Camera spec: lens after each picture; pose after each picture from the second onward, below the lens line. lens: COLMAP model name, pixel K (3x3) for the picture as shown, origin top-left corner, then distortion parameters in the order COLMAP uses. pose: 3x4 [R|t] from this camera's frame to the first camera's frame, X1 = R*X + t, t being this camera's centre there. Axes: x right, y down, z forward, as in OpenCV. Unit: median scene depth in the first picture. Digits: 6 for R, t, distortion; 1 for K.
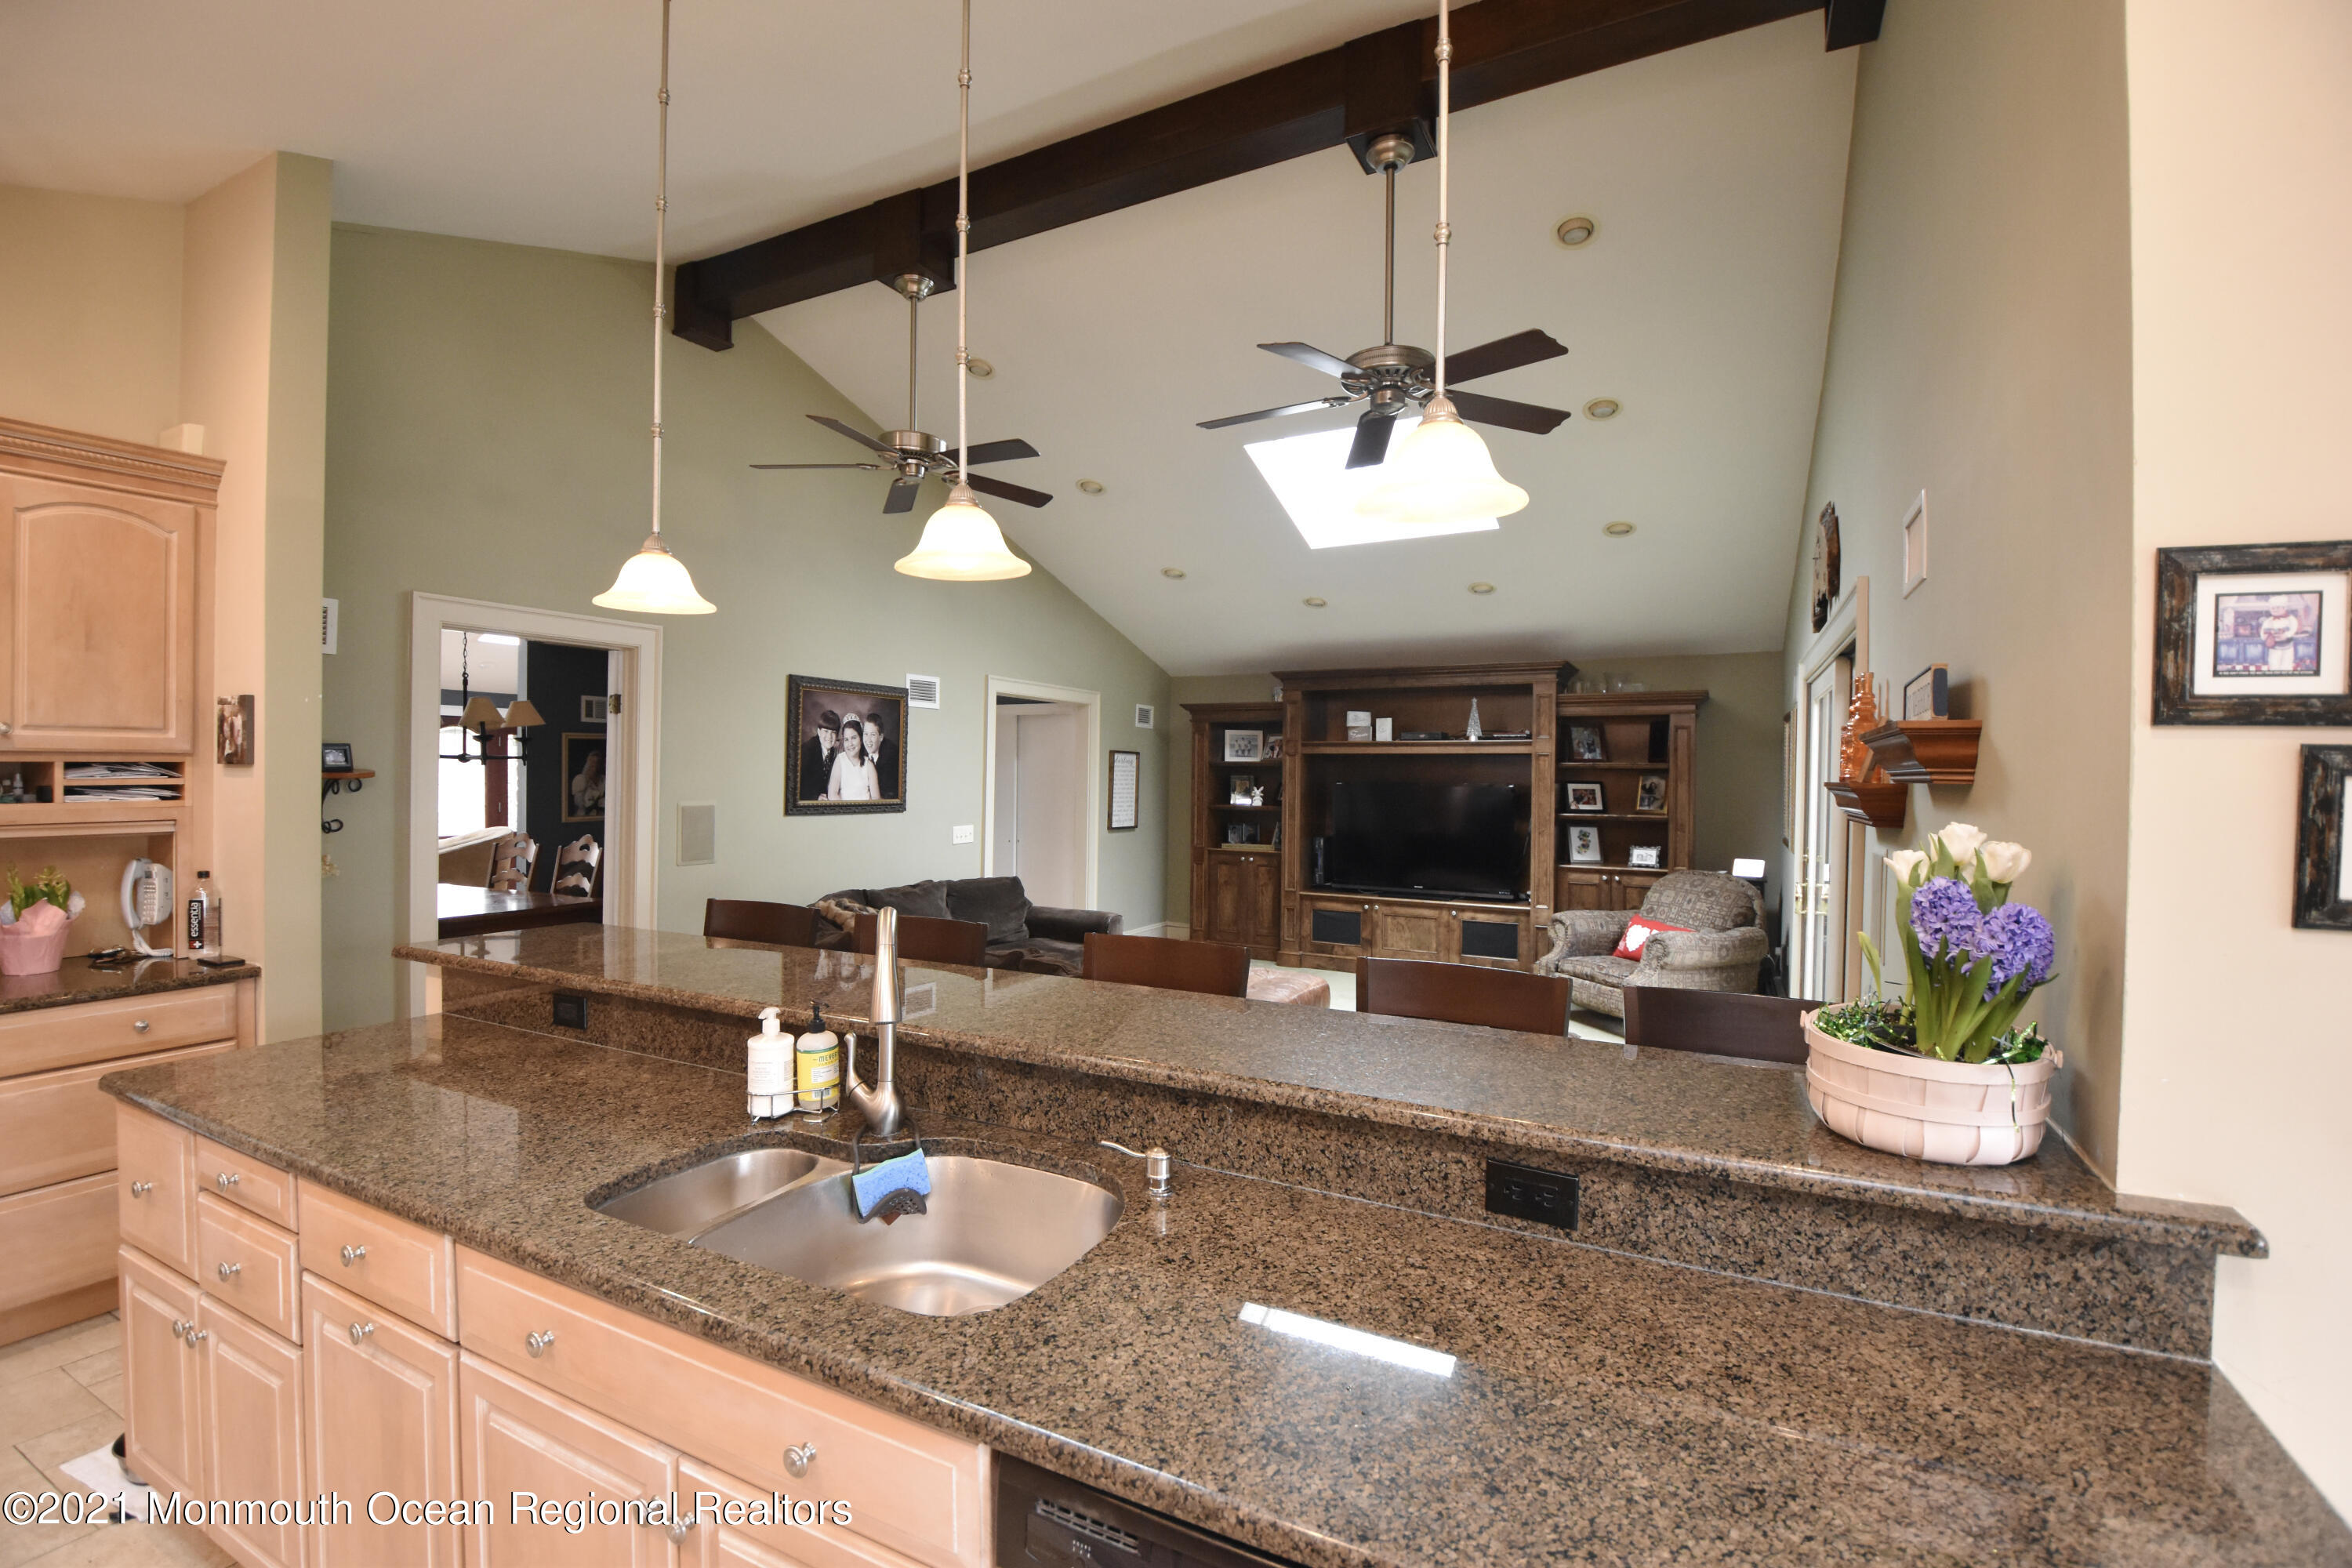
lens RADIAL K [[1034.8, 0, 1172.0], [0, 1034.8, 772.3], [0, 0, 1]] dist [0.014535, -0.023739]
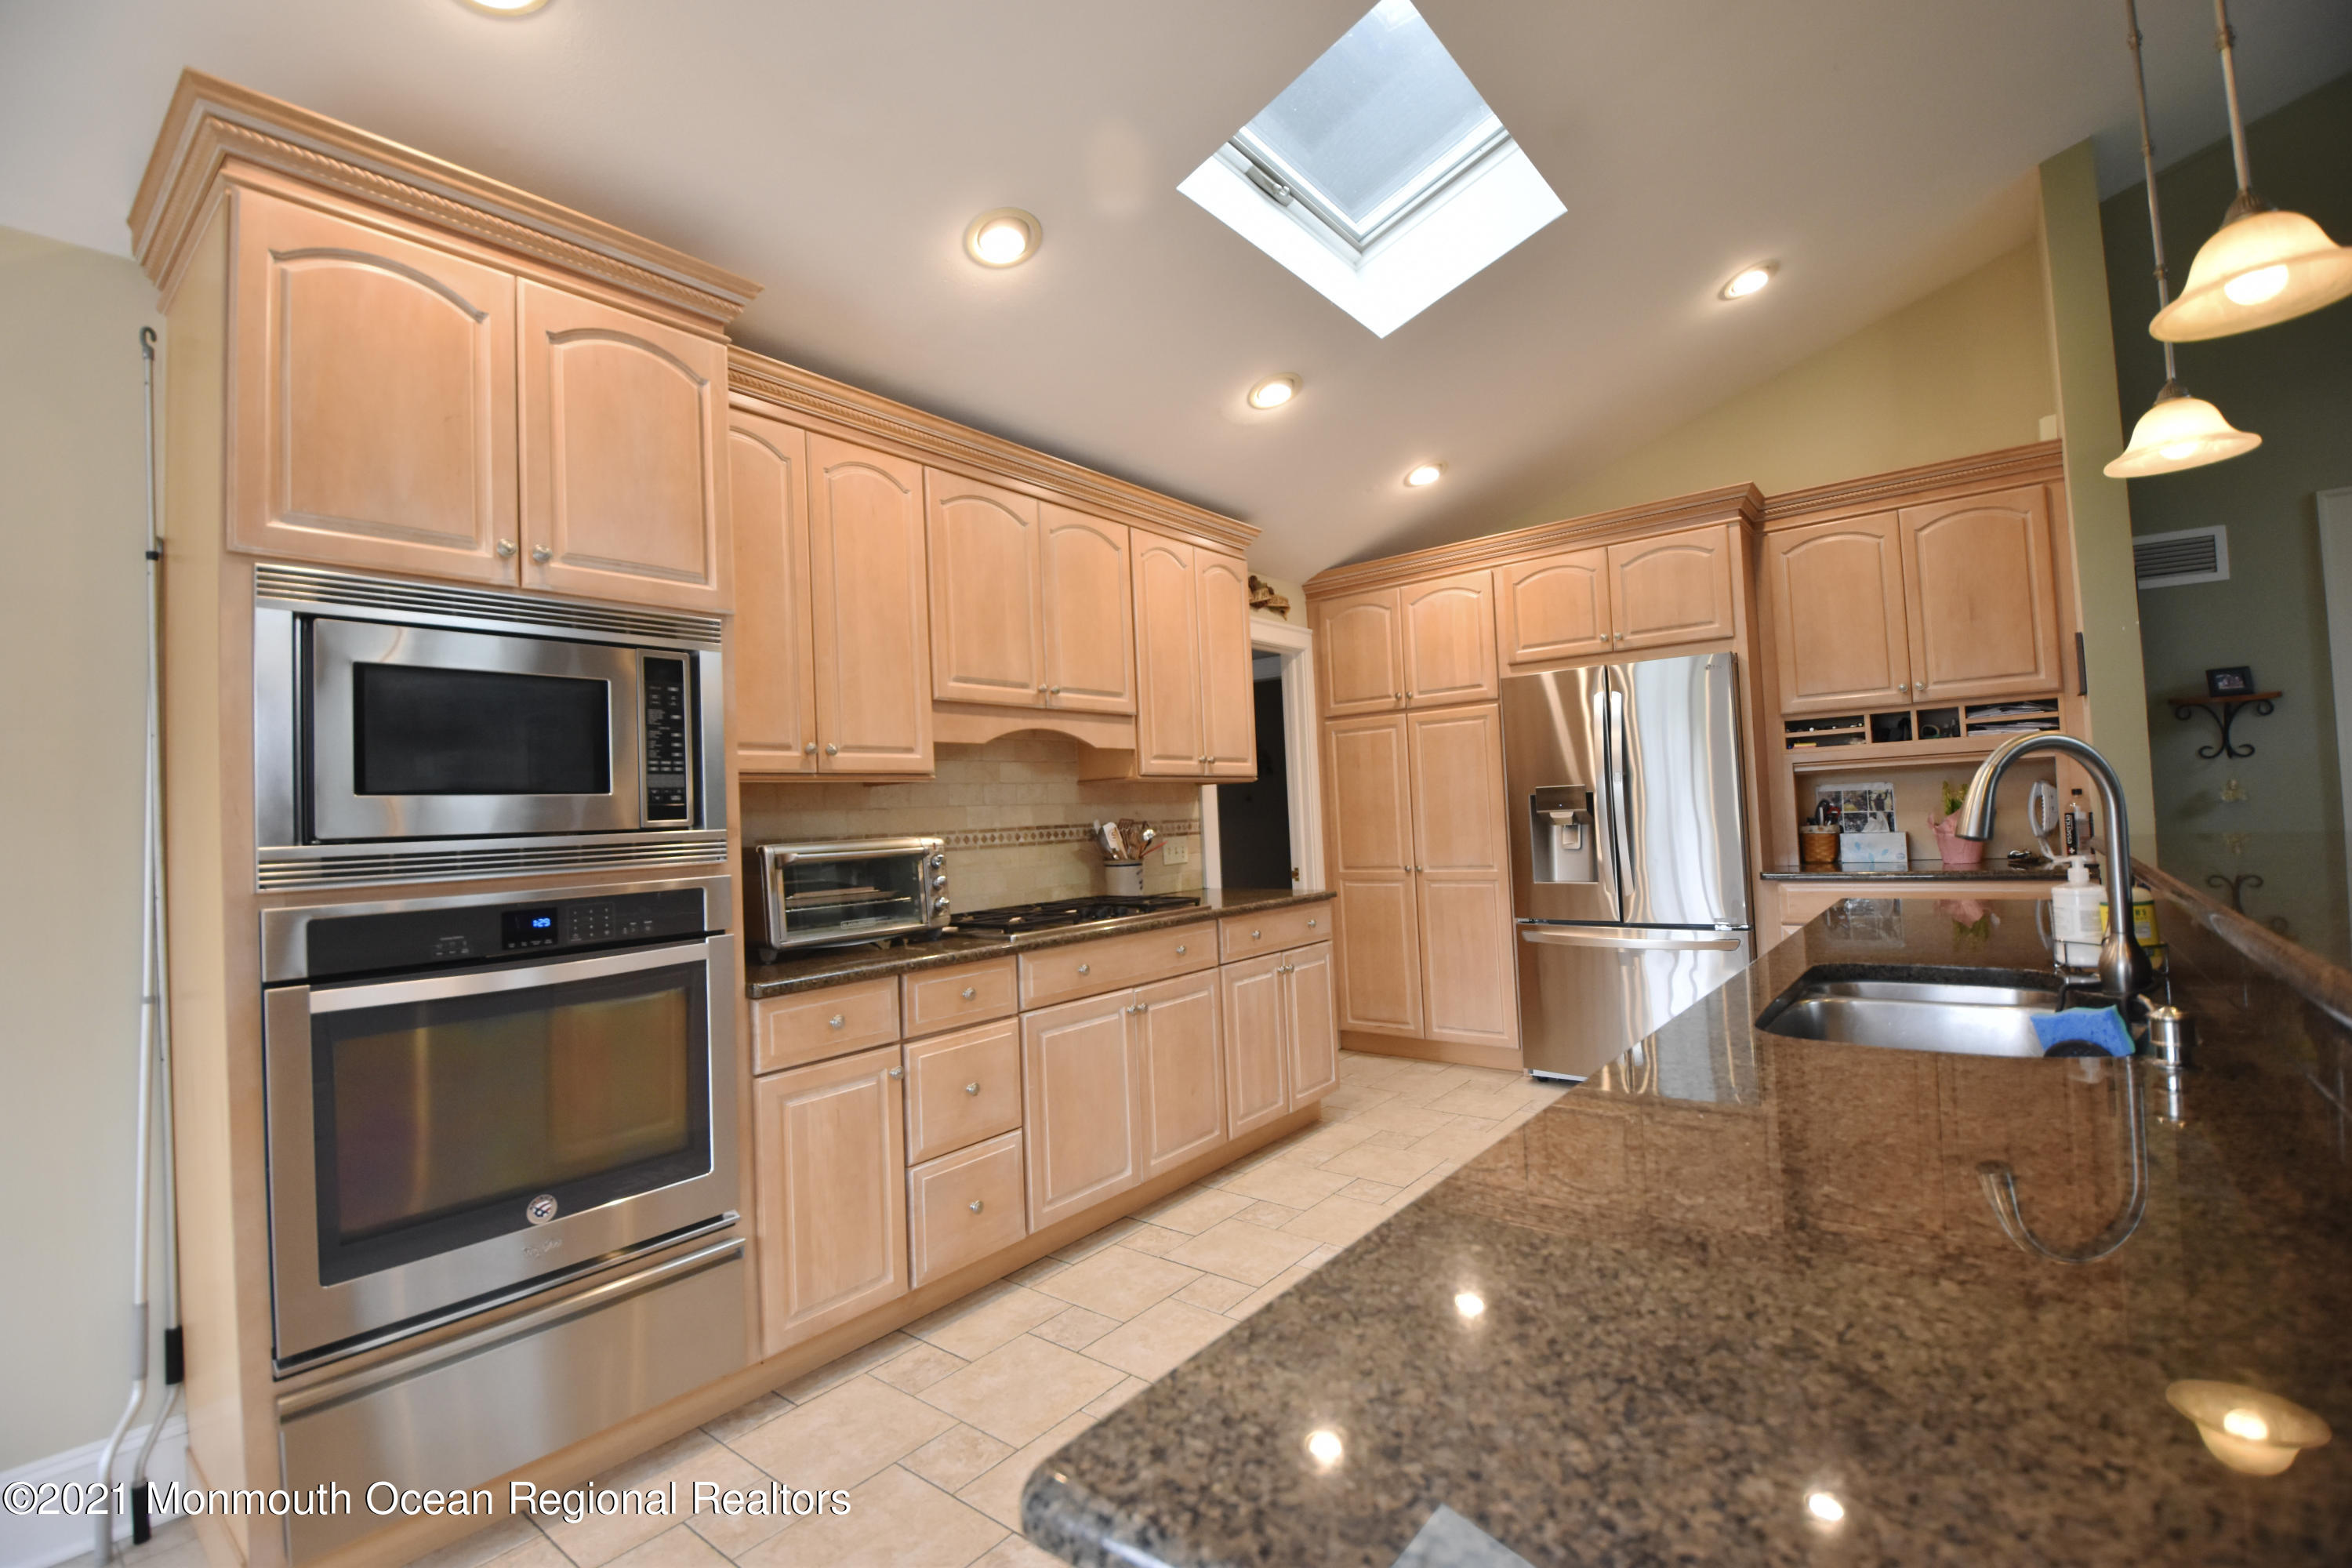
lens RADIAL K [[1041.3, 0, 1176.9], [0, 1041.3, 779.9], [0, 0, 1]] dist [0.032962, -0.036856]
pose [[-0.183704, -0.034746, -0.982367, 0.412916], [0.042261, 0.998172, -0.043207, 0.093108], [0.982073, -0.049453, -0.181899, 0.209259]]
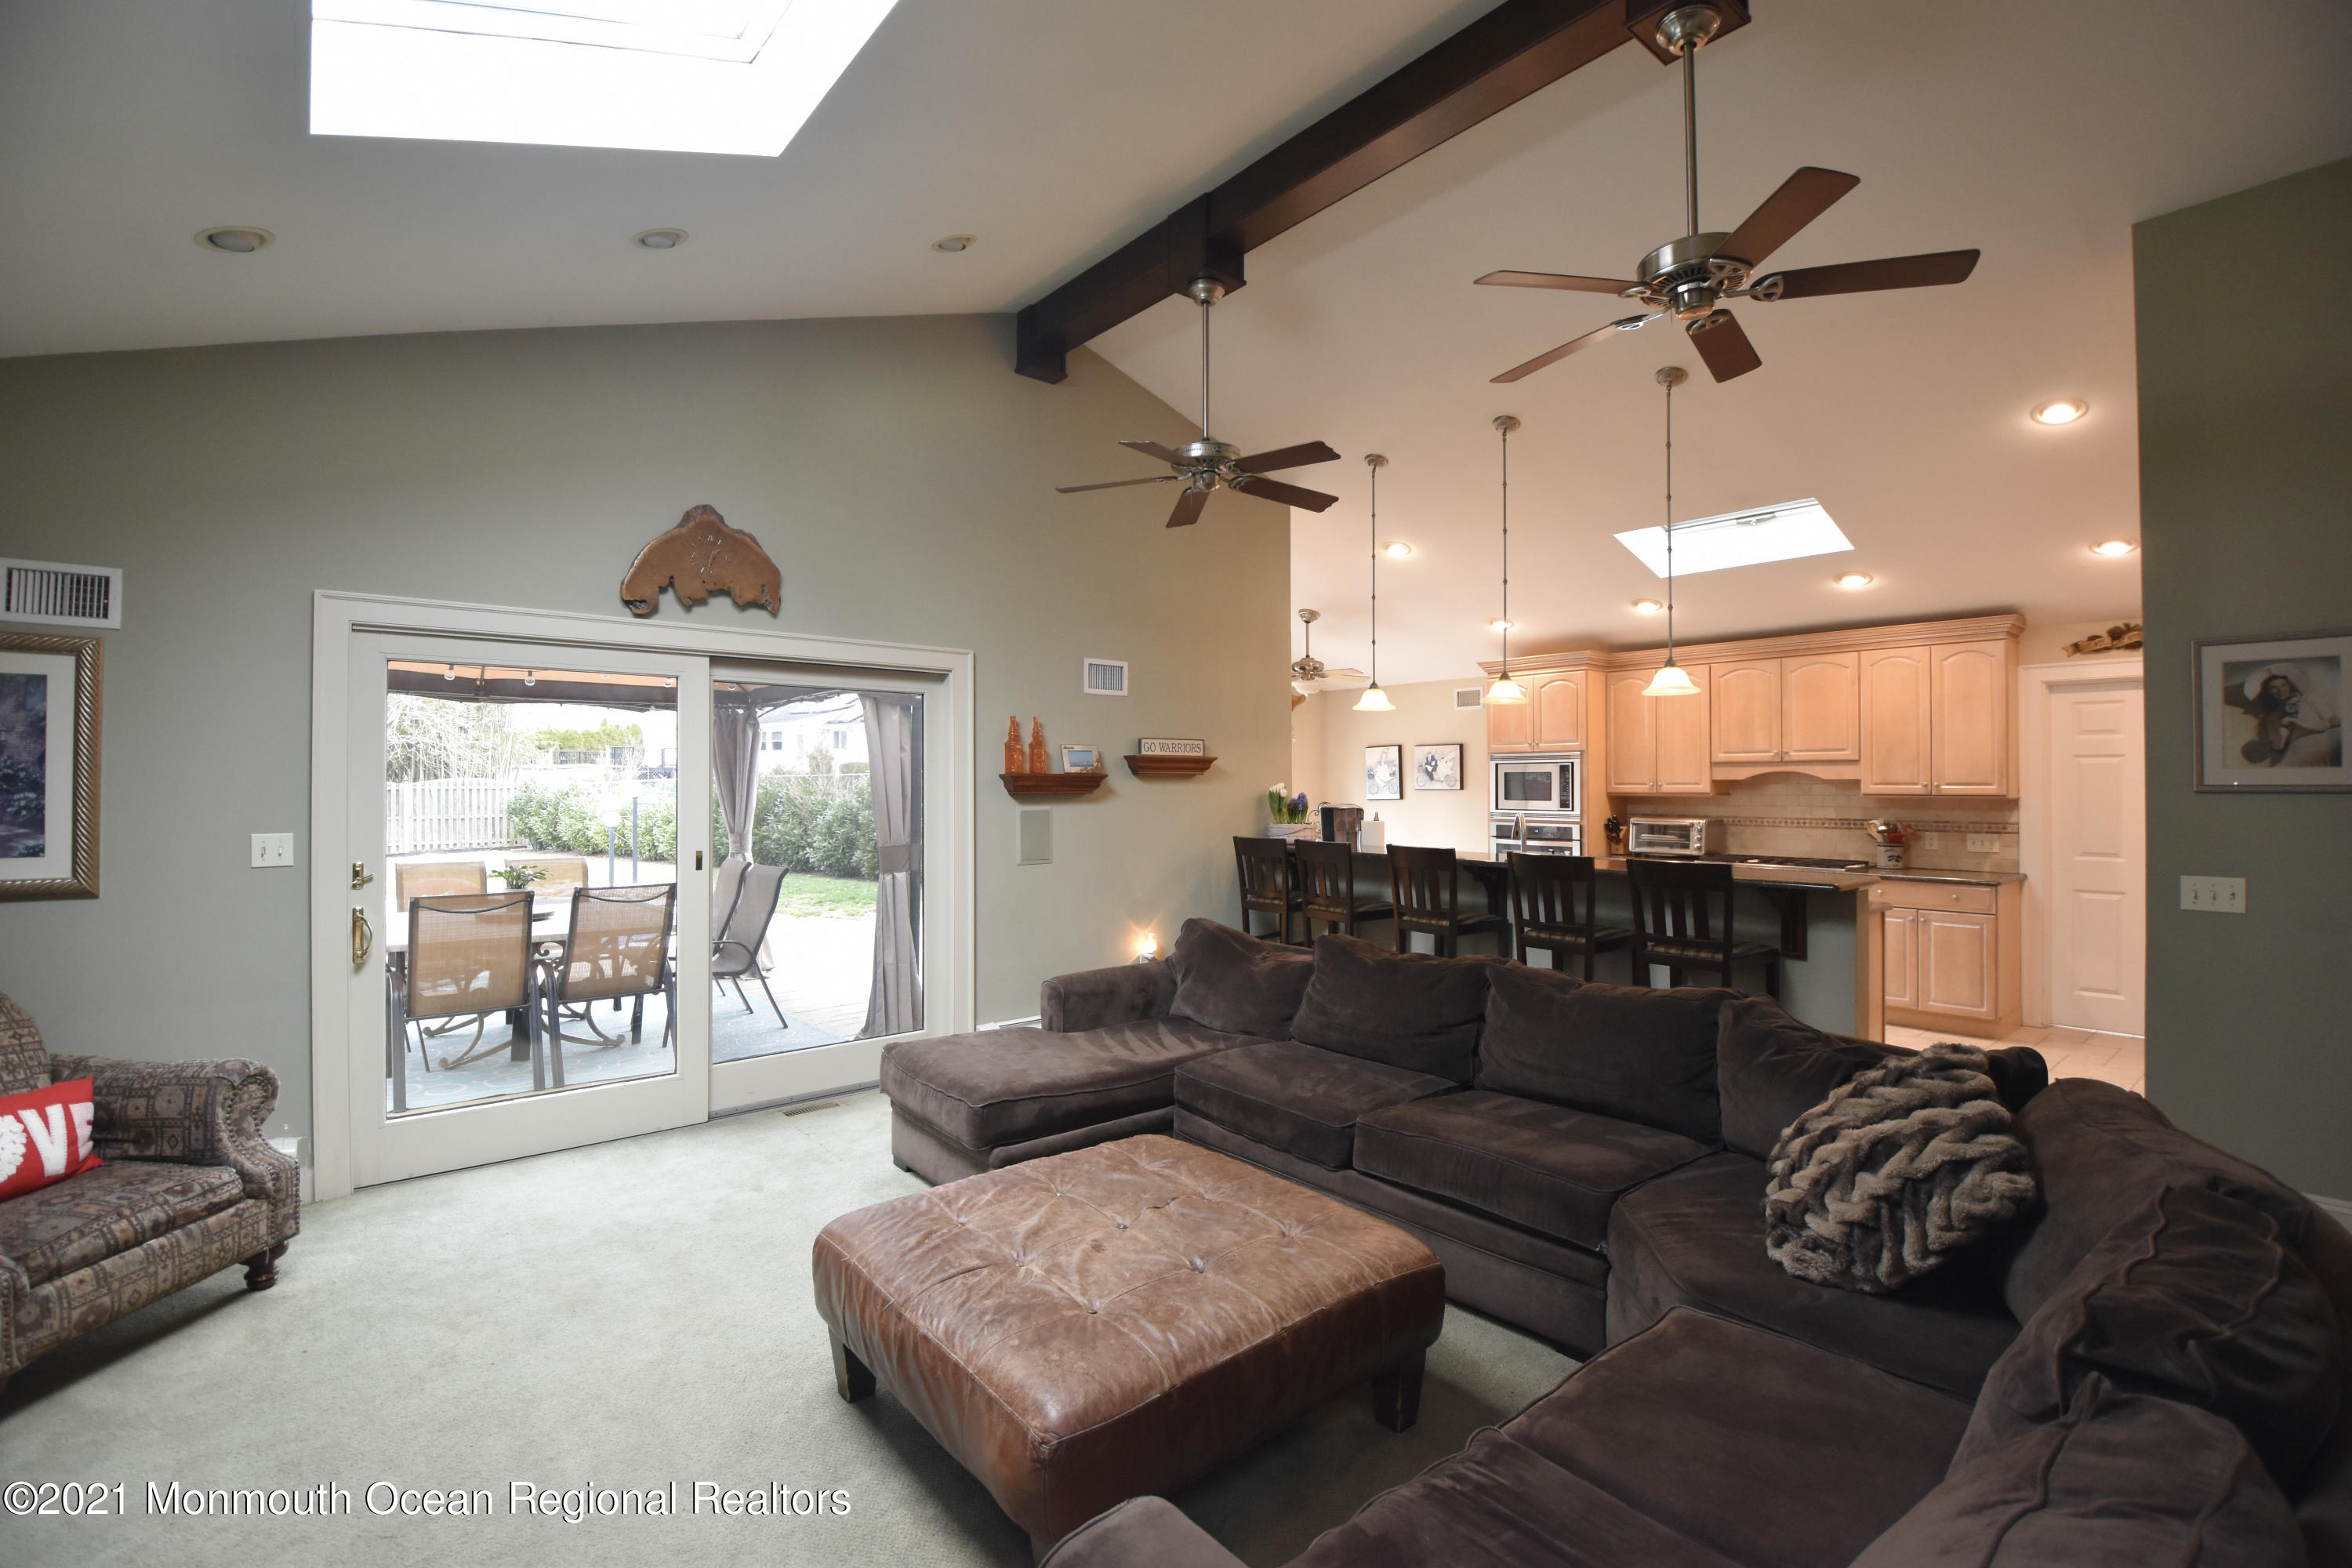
lens RADIAL K [[1033.1, 0, 1168.5], [0, 1033.1, 782.9], [0, 0, 1]] dist [0.013201, -0.022251]
pose [[-0.920614, -0.008689, 0.390378, -0.283108], [-0.008624, 0.999961, 0.001918, 0.019102], [-0.390380, -0.001601, -0.920653, 2.428584]]
